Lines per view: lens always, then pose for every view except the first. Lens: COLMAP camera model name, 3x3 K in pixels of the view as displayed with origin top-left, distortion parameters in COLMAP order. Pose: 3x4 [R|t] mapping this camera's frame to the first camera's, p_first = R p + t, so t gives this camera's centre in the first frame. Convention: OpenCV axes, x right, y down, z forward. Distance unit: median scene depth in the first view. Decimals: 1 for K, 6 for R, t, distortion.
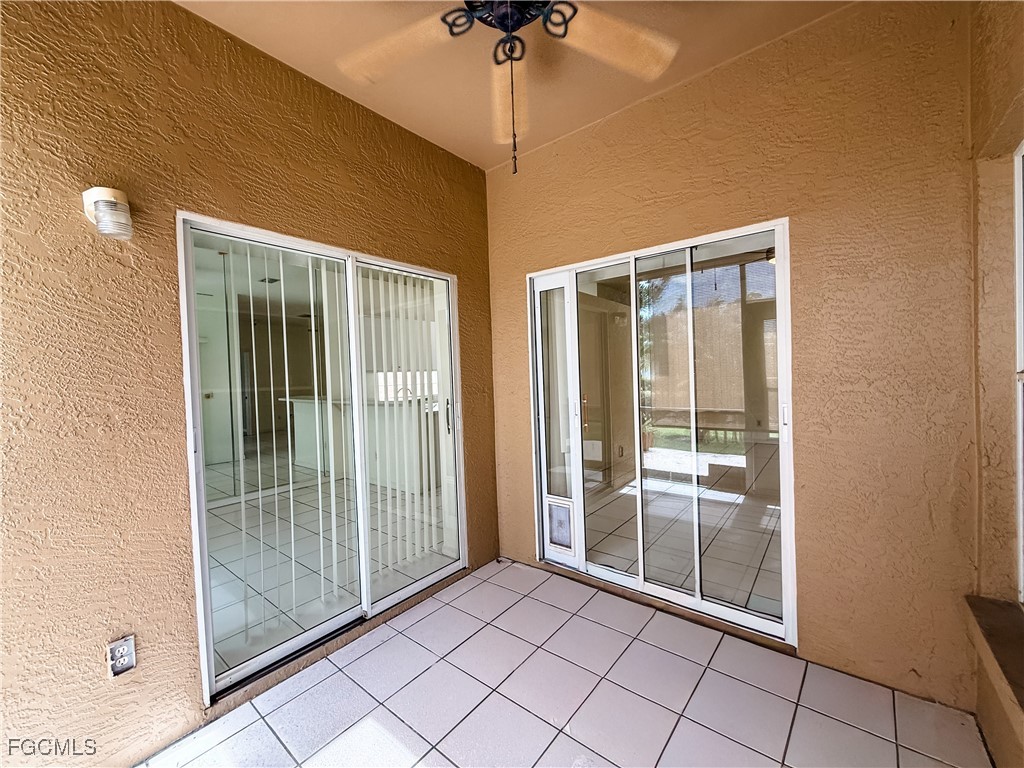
lens RADIAL K [[416.2, 0, 511.5], [0, 416.2, 384.4], [0, 0, 1]] dist [-0.000064, -0.000119]
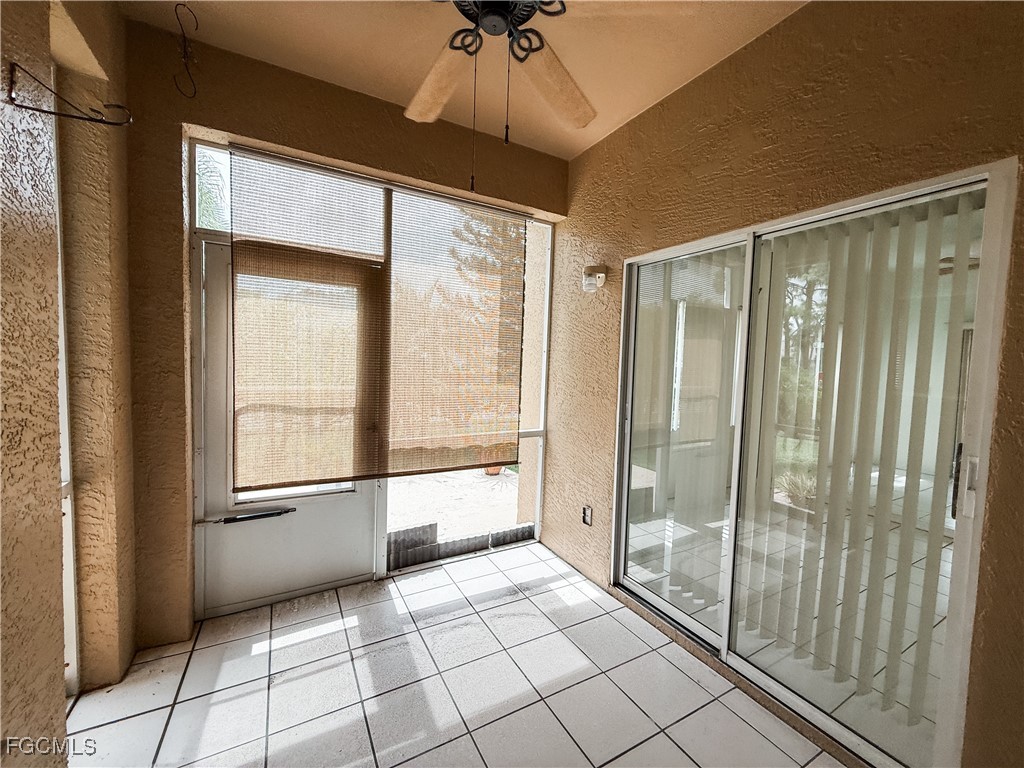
lens RADIAL K [[406.4, 0, 512.0], [0, 406.4, 384.0], [0, 0, 1]] dist [0.000493, -0.000034]
pose [[-0.364240, 0.071240, -0.928576, 0.660649], [-0.041378, 0.994847, 0.092555, -0.072363], [0.930385, 0.072135, -0.359416, 1.012396]]
